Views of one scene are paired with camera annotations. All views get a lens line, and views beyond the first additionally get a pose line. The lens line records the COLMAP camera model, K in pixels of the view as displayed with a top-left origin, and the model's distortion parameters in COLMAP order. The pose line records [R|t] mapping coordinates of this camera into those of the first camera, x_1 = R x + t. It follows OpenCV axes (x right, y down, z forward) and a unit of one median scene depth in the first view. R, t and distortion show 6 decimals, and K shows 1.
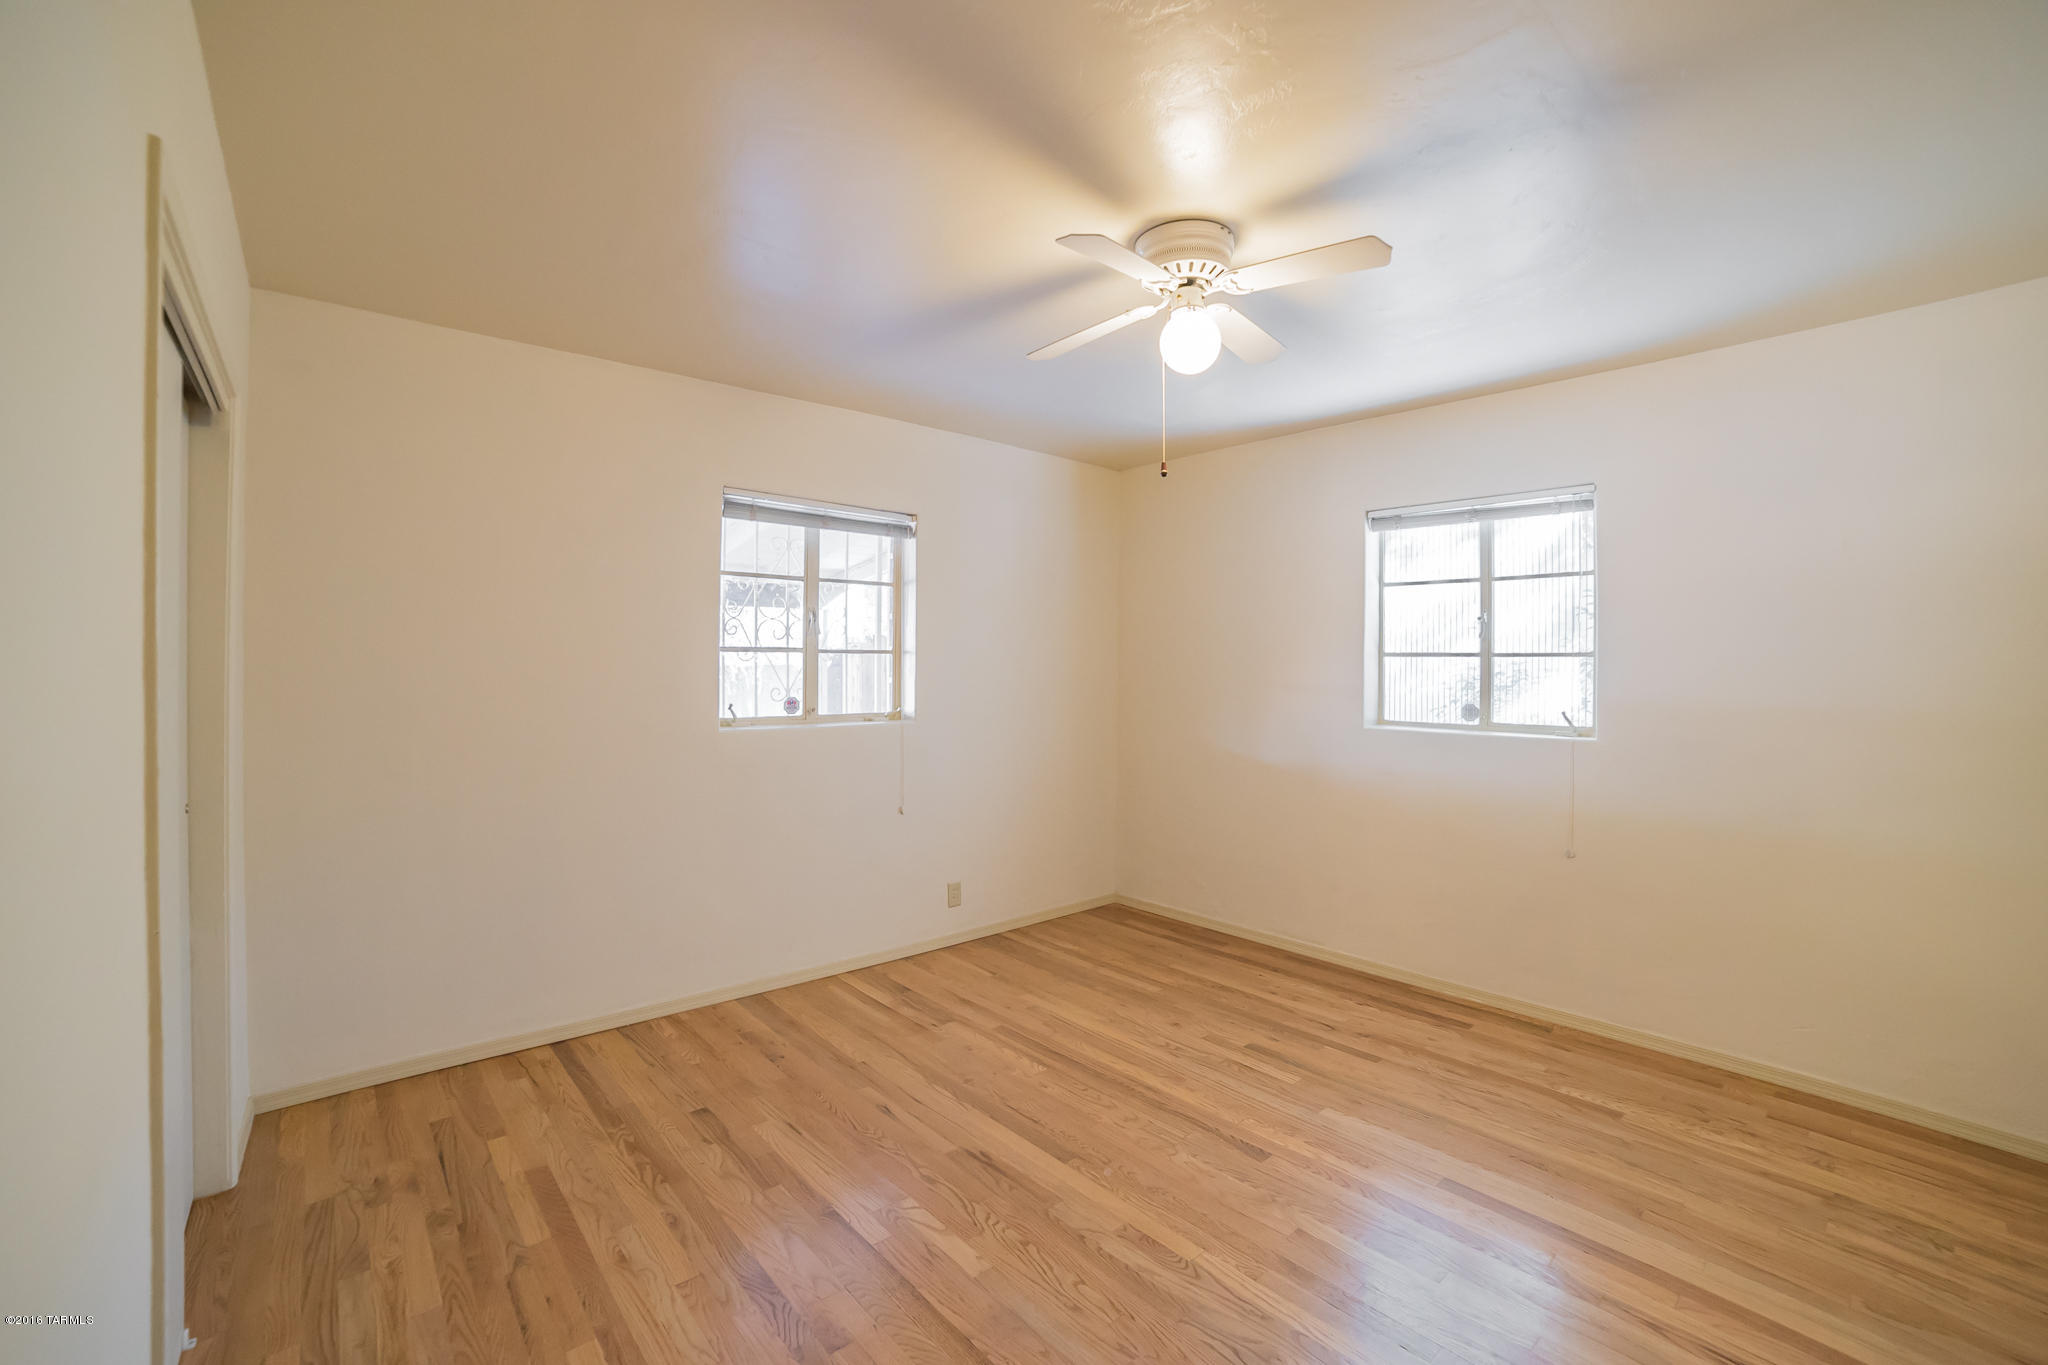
lens RADIAL K [[857.1, 0, 1024.9], [0, 857.1, 699.0], [0, 0, 1]] dist [-0.110170, 0.039186]
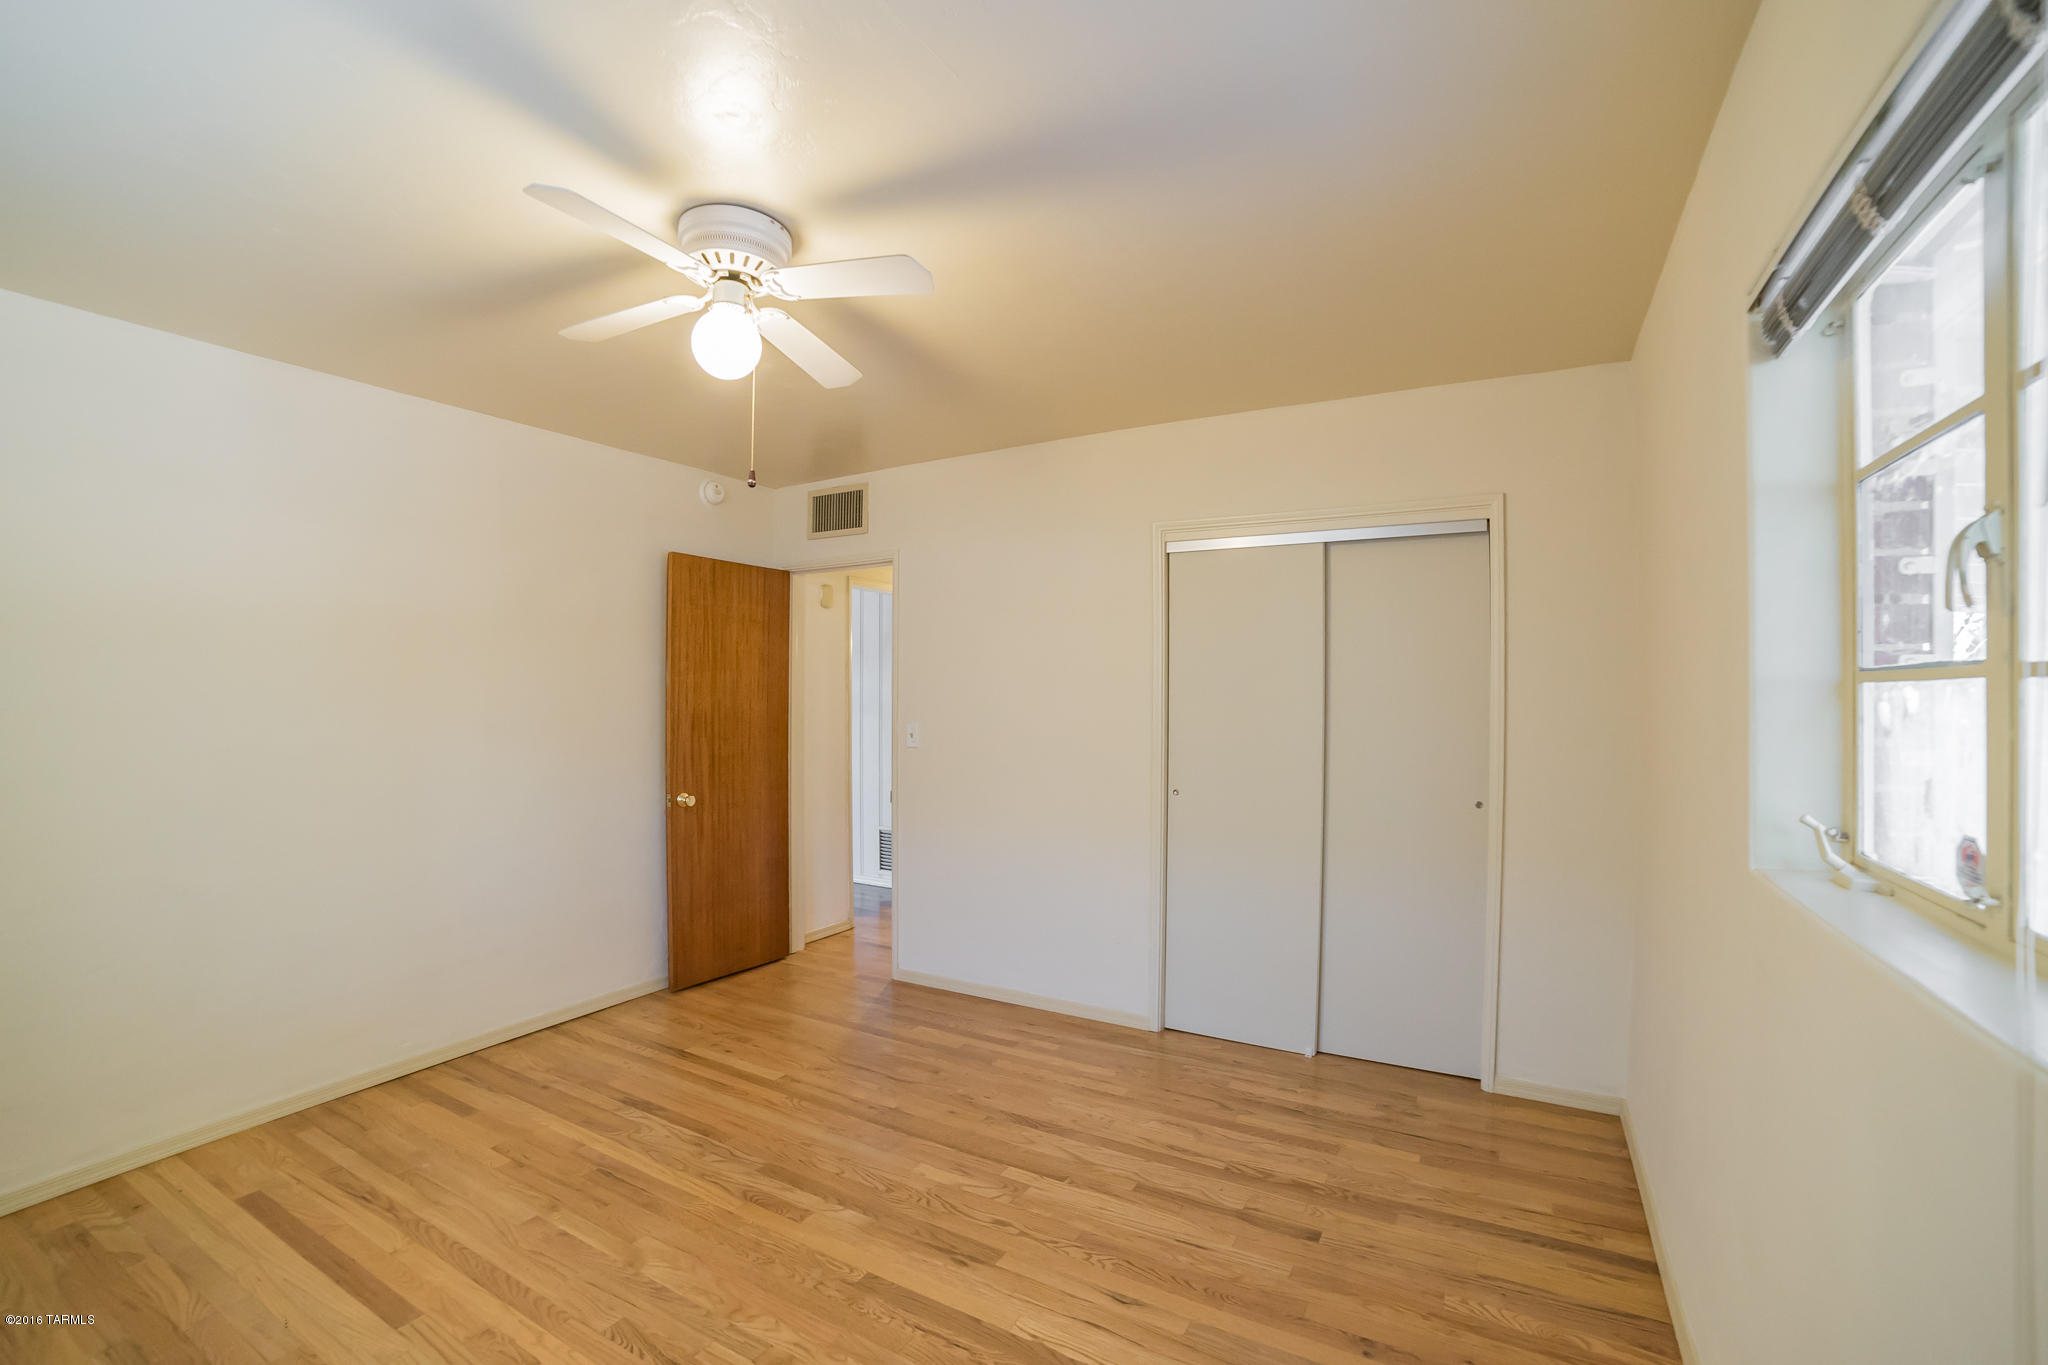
lens RADIAL K [[857.1, 0, 1024.9], [0, 857.1, 699.0], [0, 0, 1]] dist [-0.110170, 0.039186]
pose [[-0.947686, -0.006385, -0.319140, 0.175088], [-0.020172, 0.998999, 0.039914, -0.083698], [0.318566, 0.044264, -0.946867, 1.900625]]
